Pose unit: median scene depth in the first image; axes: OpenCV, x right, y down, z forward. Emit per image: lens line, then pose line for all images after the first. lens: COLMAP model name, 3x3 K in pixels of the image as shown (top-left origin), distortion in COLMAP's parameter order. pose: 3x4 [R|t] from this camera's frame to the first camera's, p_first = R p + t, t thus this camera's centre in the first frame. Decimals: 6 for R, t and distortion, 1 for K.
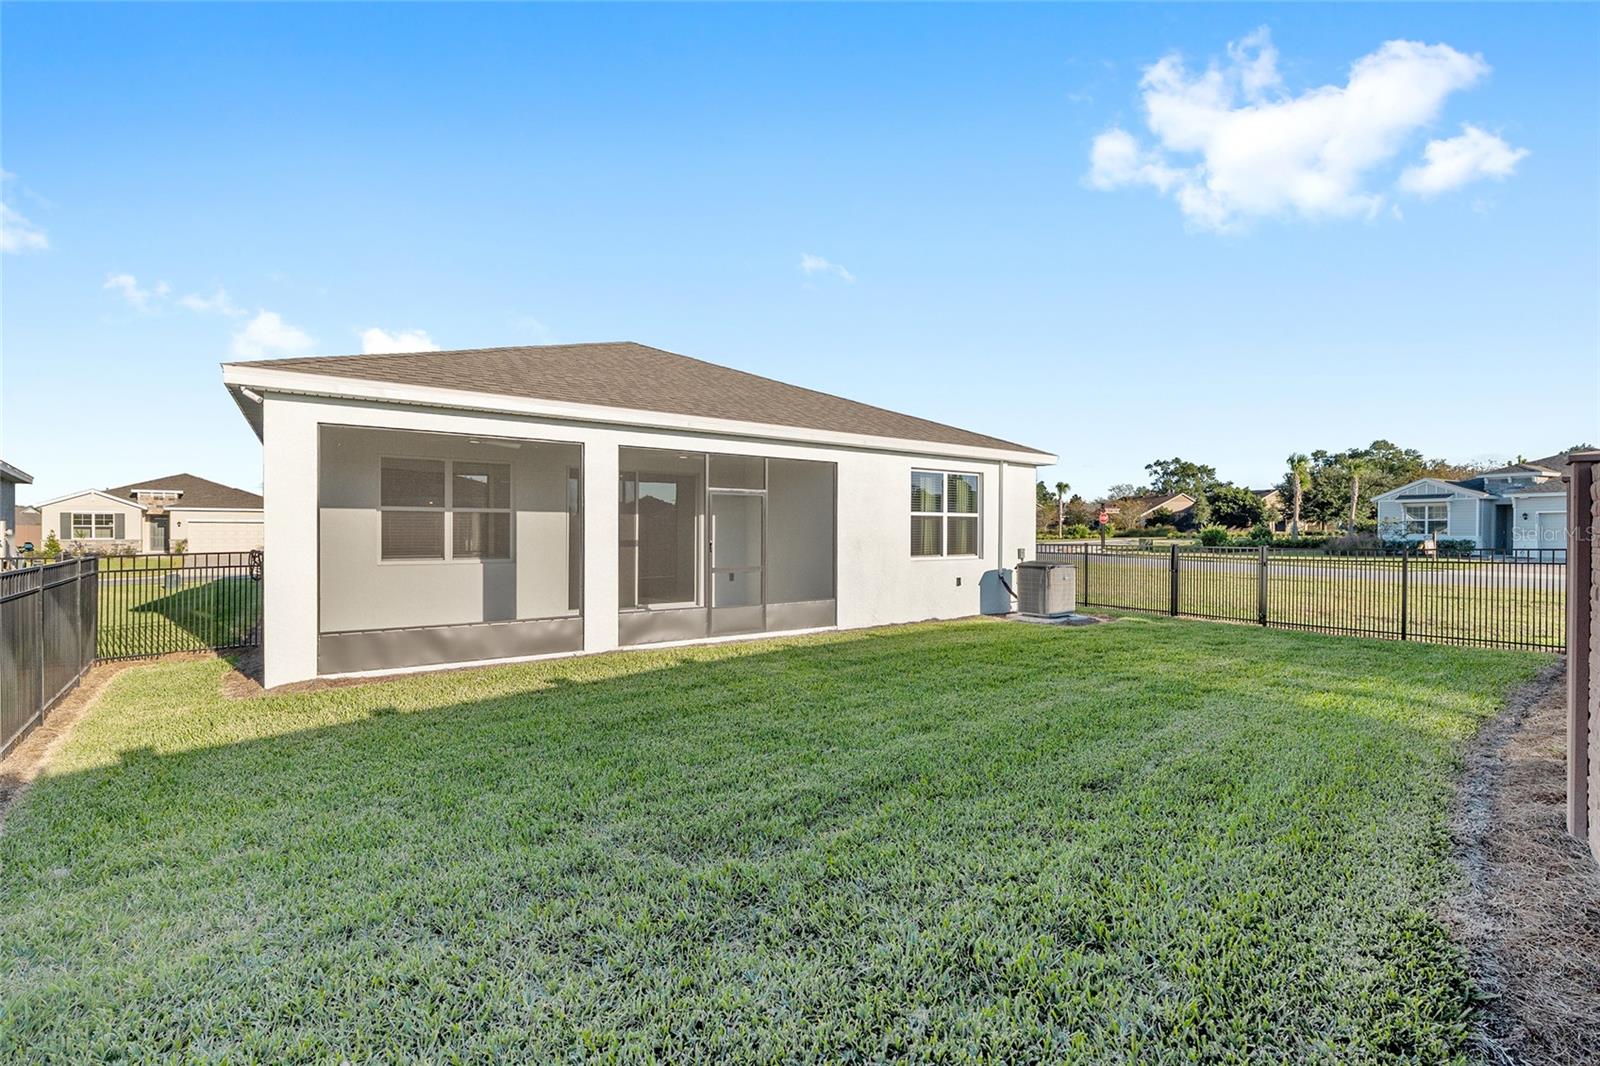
lens RADIAL K [[703.7, 0, 796.6], [0, 703.7, 534.3], [0, 0, 1]] dist [-0.004262, -0.000480]
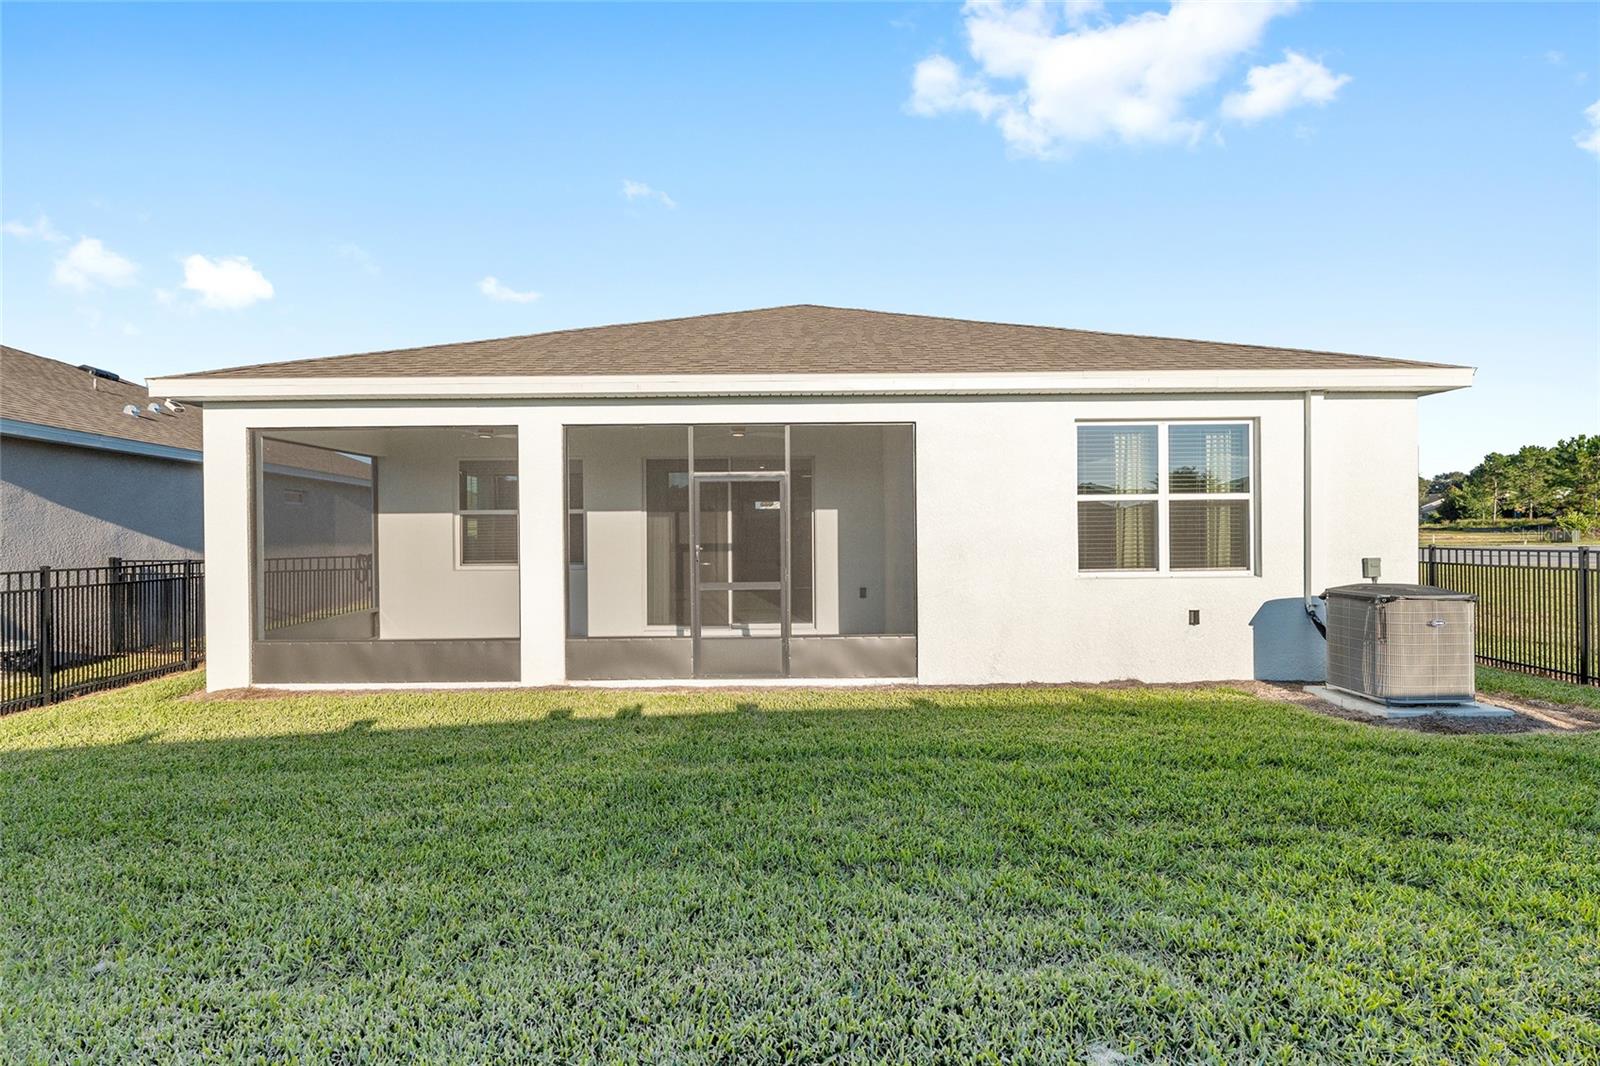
lens RADIAL K [[733.9, 0, 800.0], [0, 733.9, 533.0], [0, 0, 1]] dist [0.002598, -0.000048]
pose [[0.816106, -0.009153, -0.577830, 0.322107], [0.009702, 0.999951, -0.002137, -0.000885], [0.577821, -0.003862, 0.816154, 0.356640]]
